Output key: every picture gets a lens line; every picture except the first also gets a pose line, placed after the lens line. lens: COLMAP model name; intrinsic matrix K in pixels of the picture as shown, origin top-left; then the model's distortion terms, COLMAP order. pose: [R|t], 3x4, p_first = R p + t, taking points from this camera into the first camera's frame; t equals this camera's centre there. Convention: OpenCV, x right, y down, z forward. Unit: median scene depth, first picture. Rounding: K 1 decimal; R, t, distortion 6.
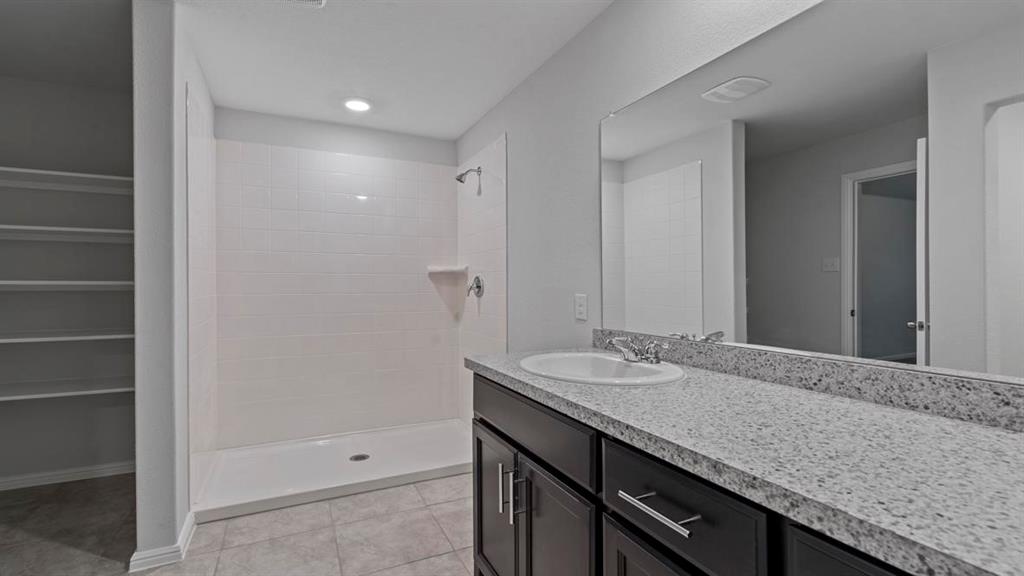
lens RADIAL K [[468.4, 0, 518.1], [0, 468.4, 292.1], [0, 0, 1]] dist [-0.001556, 0.001783]
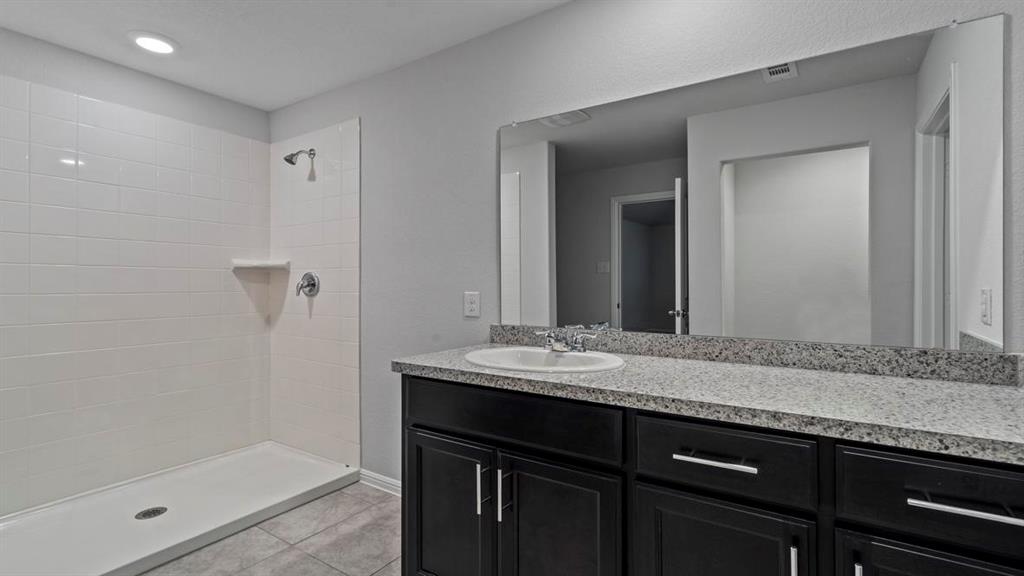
lens RADIAL K [[468.4, 0, 519.2], [0, 468.4, 284.3], [0, 0, 1]] dist [-0.001556, 0.001783]
pose [[0.857047, 0.001852, 0.515236, -0.473481], [0.005139, 0.999913, -0.012142, 0.001234], [-0.515213, 0.013054, 0.856963, 0.109340]]
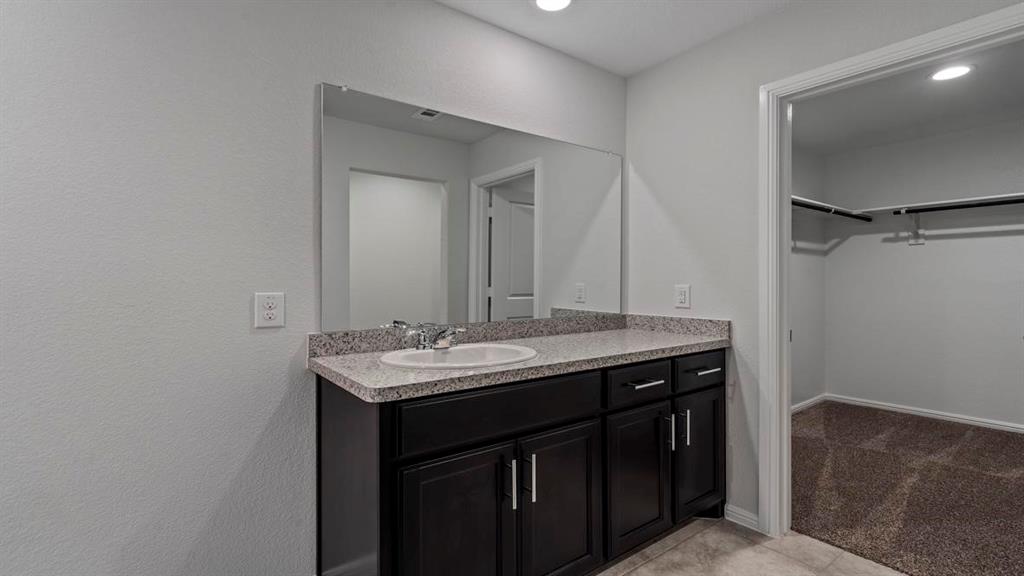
lens RADIAL K [[468.4, 0, 514.2], [0, 468.4, 279.2], [0, 0, 1]] dist [-0.001556, 0.001783]
pose [[-0.190563, 0.006841, 0.981651, -1.023367], [0.012784, 0.999908, -0.004487, -0.013522], [-0.981592, 0.011694, -0.190633, 1.190562]]
